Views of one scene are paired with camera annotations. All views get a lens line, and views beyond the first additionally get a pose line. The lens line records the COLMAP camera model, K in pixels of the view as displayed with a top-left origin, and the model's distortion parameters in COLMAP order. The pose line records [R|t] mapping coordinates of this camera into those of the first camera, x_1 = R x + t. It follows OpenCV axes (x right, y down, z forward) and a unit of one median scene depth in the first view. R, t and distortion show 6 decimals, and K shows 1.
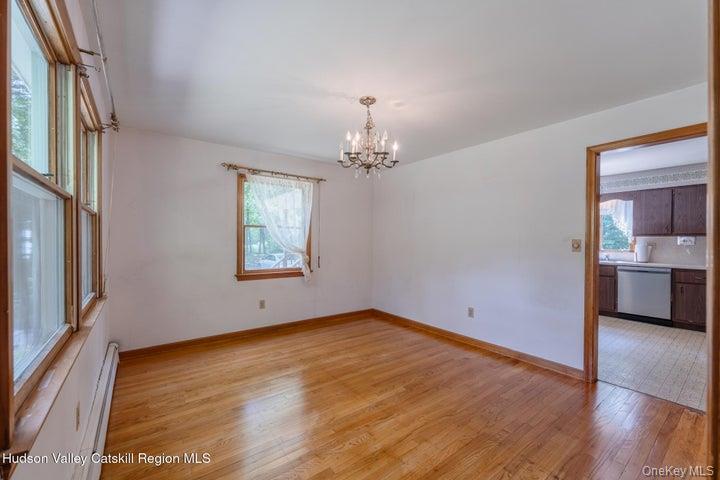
lens RADIAL K [[291.0, 0, 361.3], [0, 291.0, 242.1], [0, 0, 1]] dist [-0.000729, -0.000023]
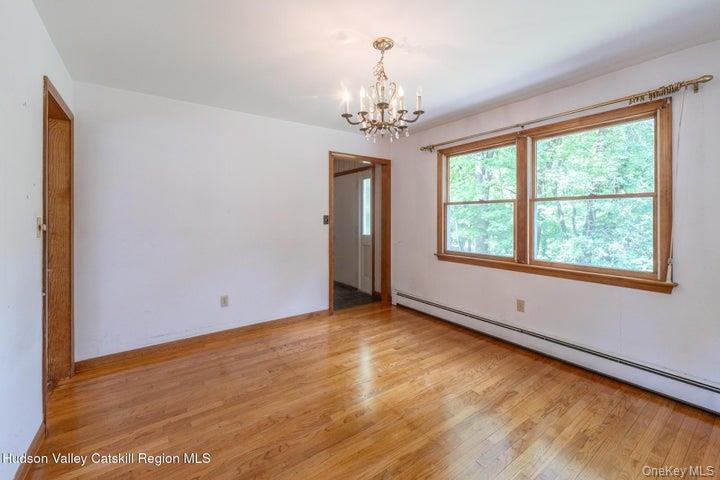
lens RADIAL K [[297.6, 0, 361.4], [0, 297.6, 217.7], [0, 0, 1]] dist [0.000036, -0.000010]
pose [[-0.999586, -0.007334, 0.027825, 0.029426], [-0.007271, 0.999971, 0.002367, -0.006815], [-0.027841, 0.002164, -0.999610, 0.963996]]
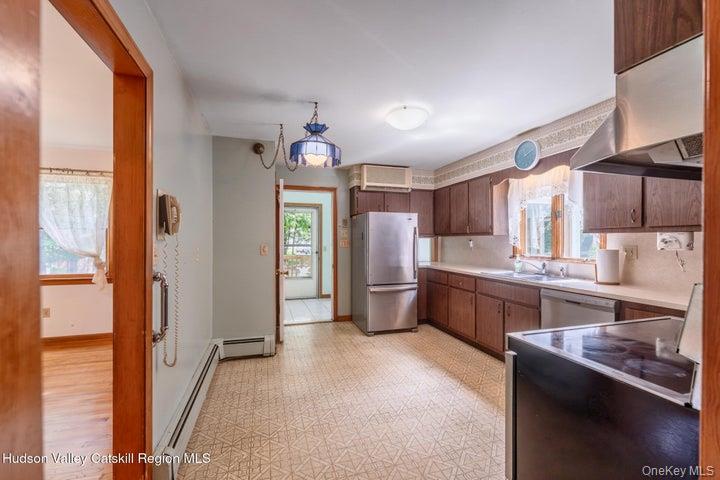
lens RADIAL K [[306.3, 0, 360.0], [0, 306.3, 240.0], [0, 0, 1]] dist [-0.000979, -0.000093]
pose [[0.938788, -0.006102, -0.344442, 0.812137], [0.003707, 0.999964, -0.007611, -0.005204], [0.344476, 0.005869, 0.938777, 0.375804]]
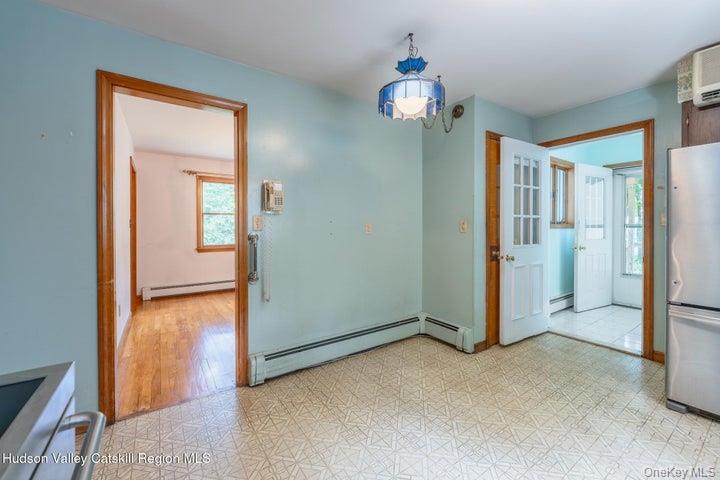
lens RADIAL K [[295.2, 0, 358.2], [0, 295.2, 228.4], [0, 0, 1]] dist [-0.000375, -0.000120]
pose [[-0.044806, -0.001711, -0.998994, 0.971087], [0.001604, 0.999997, -0.001784, 0.017409], [0.998994, -0.001683, -0.044803, 0.820867]]
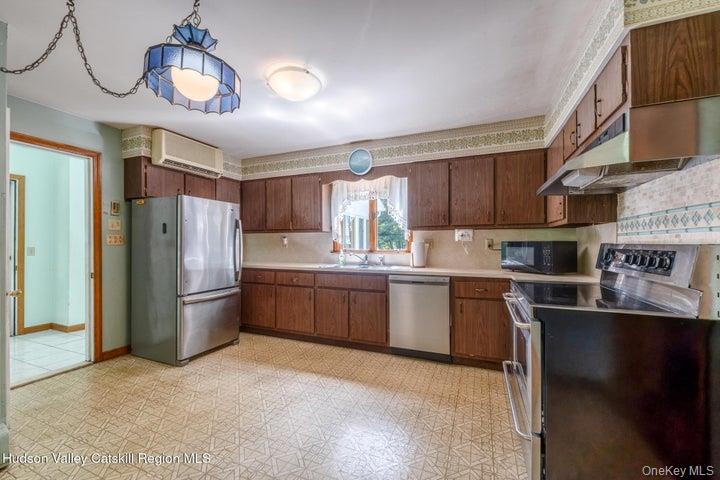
lens RADIAL K [[291.0, 0, 353.2], [0, 291.0, 241.3], [0, 0, 1]] dist [-0.000274, -0.000048]
pose [[0.871173, -0.002796, 0.490968, 0.530907], [0.008226, 0.999927, -0.008902, 0.013378], [-0.490907, 0.011794, 0.871132, 0.511636]]
